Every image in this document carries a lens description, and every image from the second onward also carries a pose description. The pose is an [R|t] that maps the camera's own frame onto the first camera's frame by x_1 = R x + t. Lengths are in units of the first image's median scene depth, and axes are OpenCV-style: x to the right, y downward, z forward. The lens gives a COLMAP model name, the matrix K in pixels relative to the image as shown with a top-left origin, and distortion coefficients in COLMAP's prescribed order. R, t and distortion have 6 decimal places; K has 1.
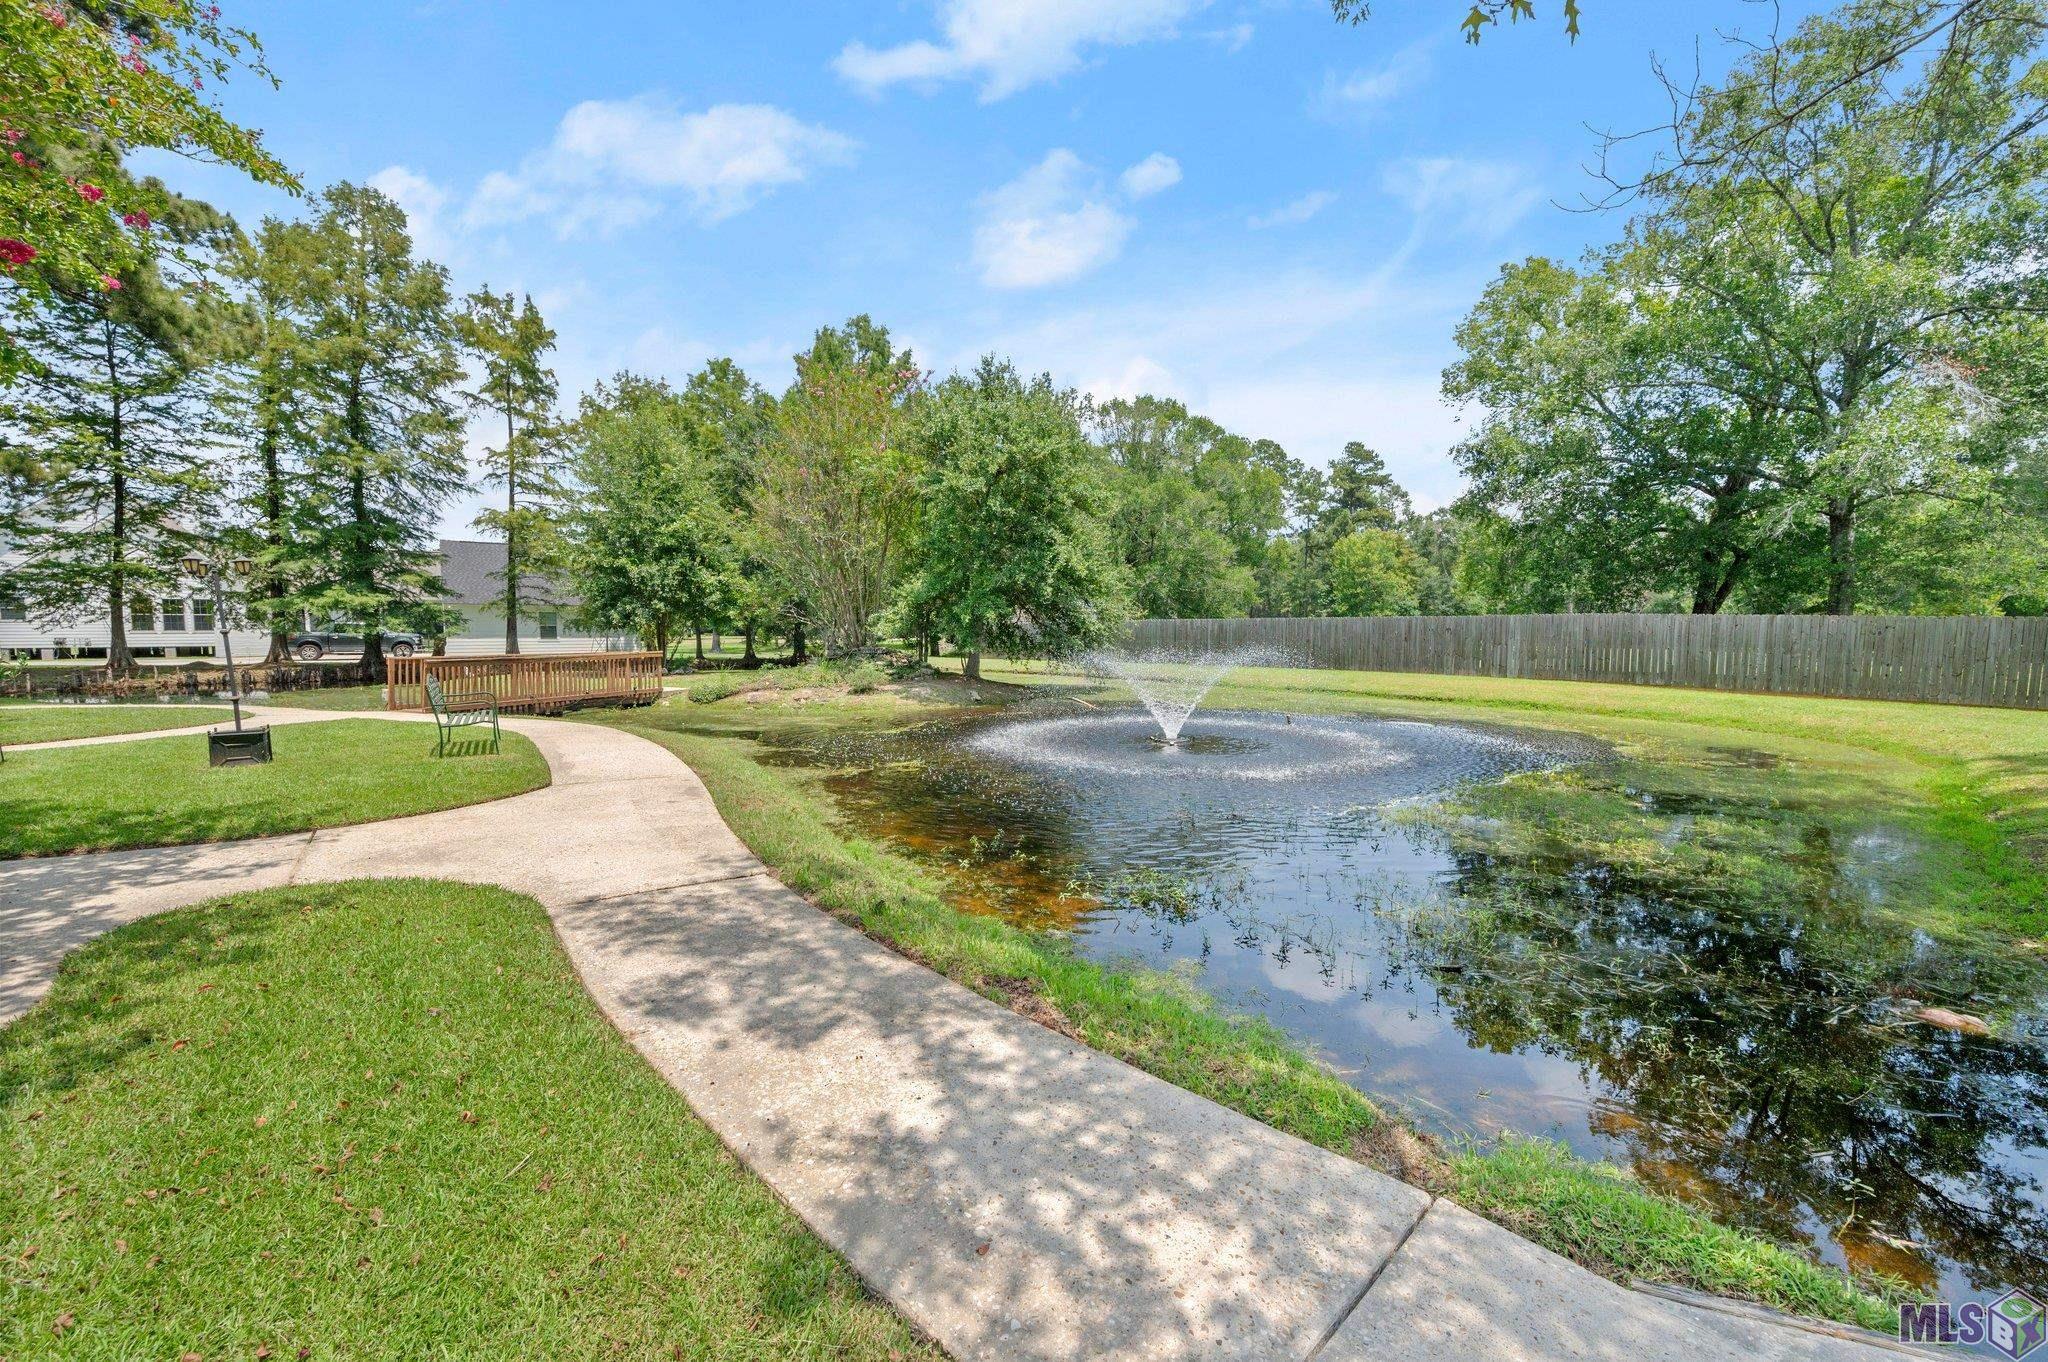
lens RADIAL K [[805.0, 0, 1024.1], [0, 805.0, 687.7], [0, 0, 1]] dist [-0.006877, 0.000909]
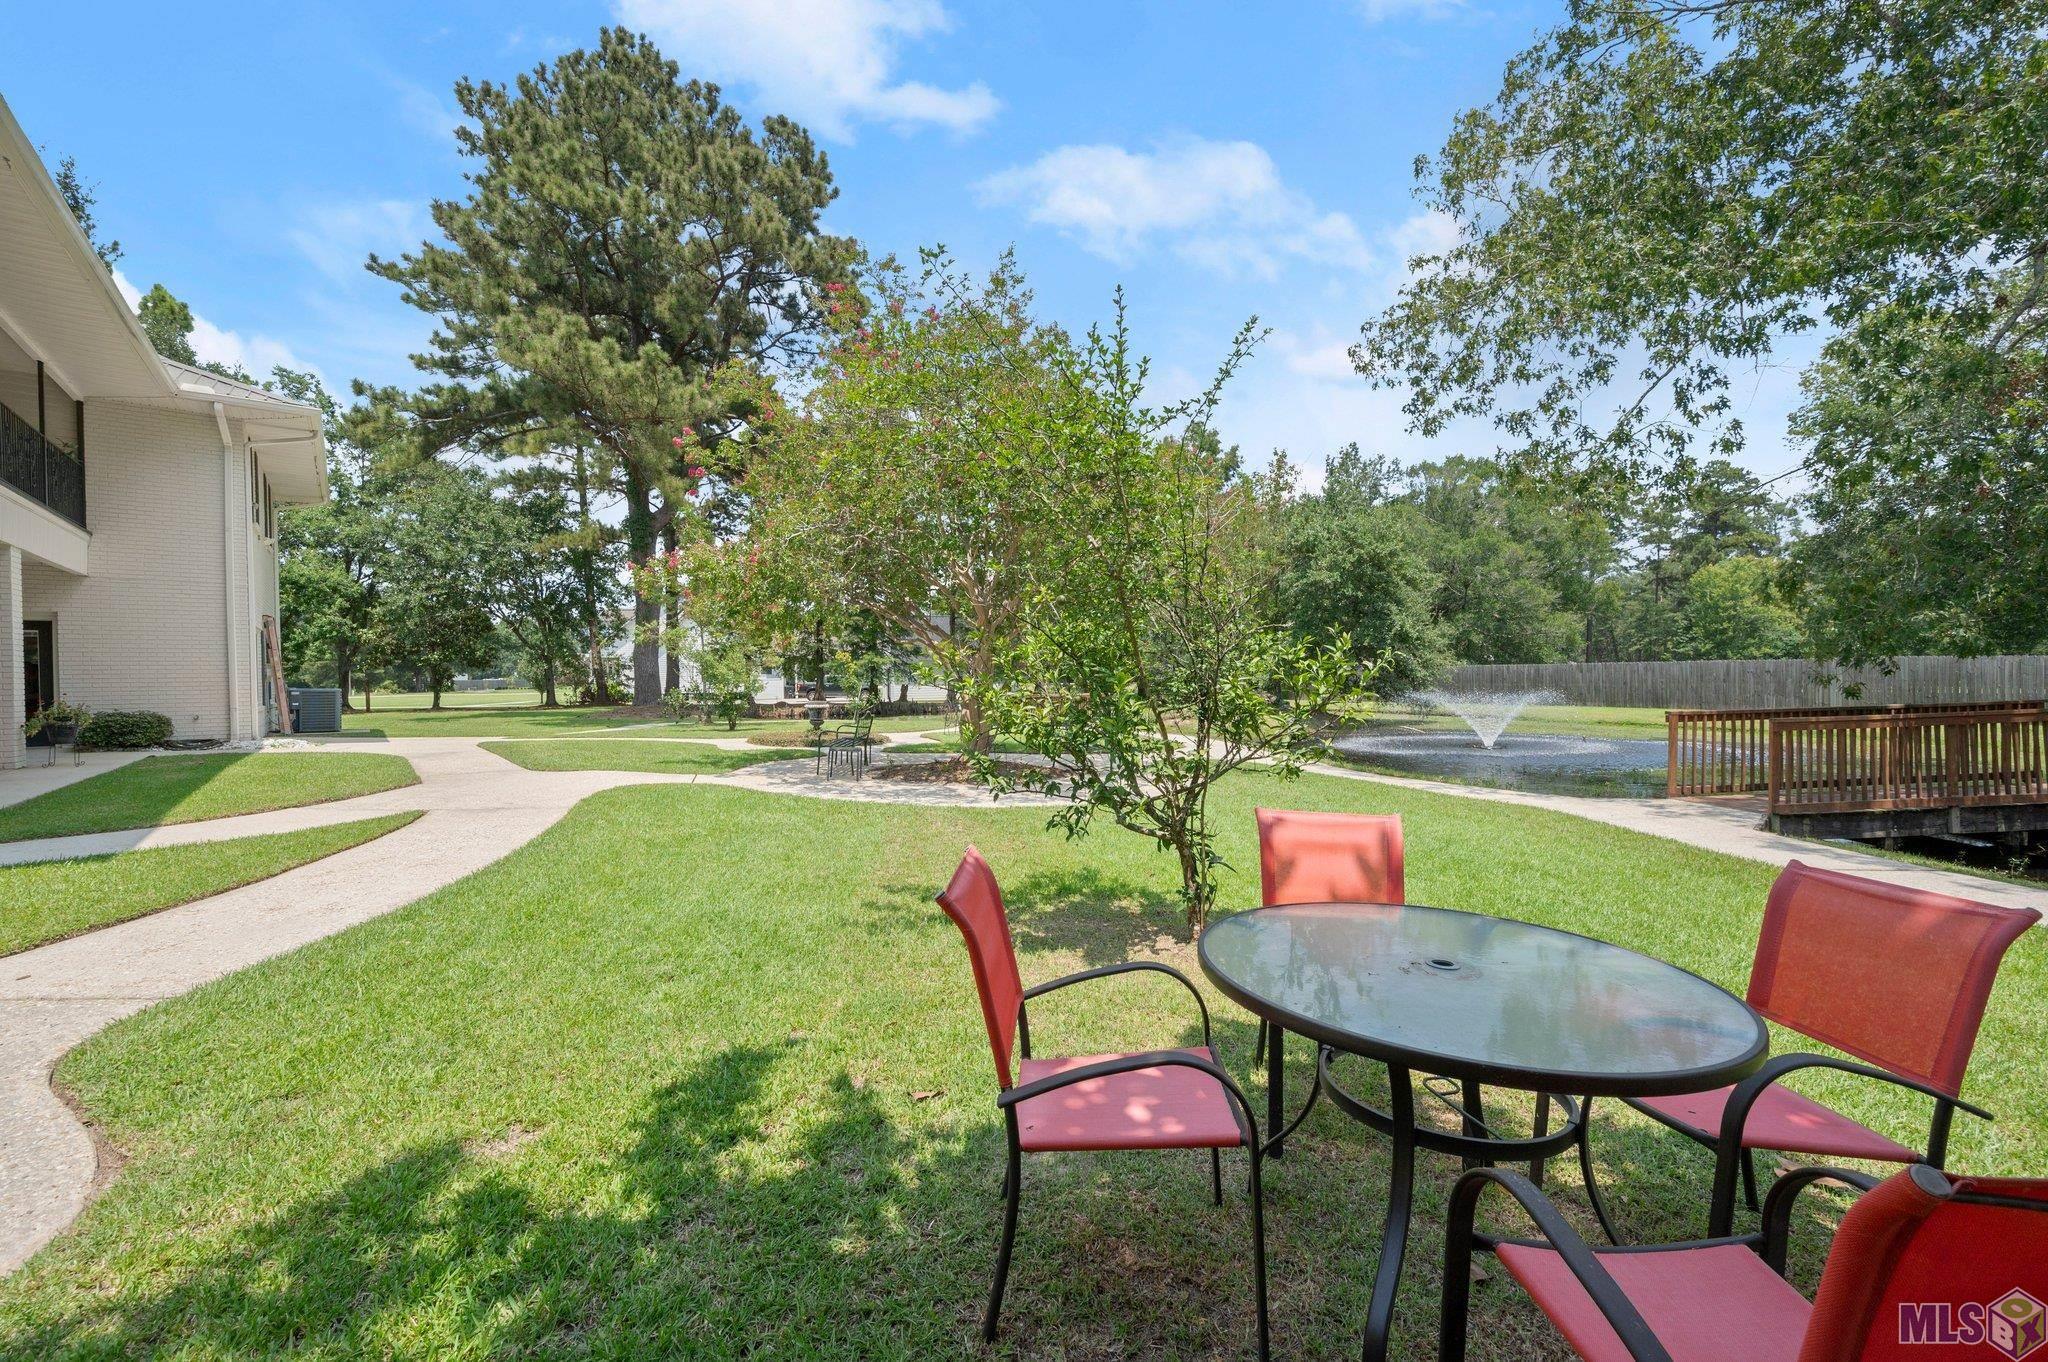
lens RADIAL K [[805.0, 0, 1013.4], [0, 805.0, 688.5], [0, 0, 1]] dist [-0.006877, 0.000909]
pose [[0.938635, -0.005929, -0.344861, -0.034994], [-0.013533, 0.998449, -0.053999, 0.011701], [0.344646, 0.055352, 0.937099, -0.187567]]
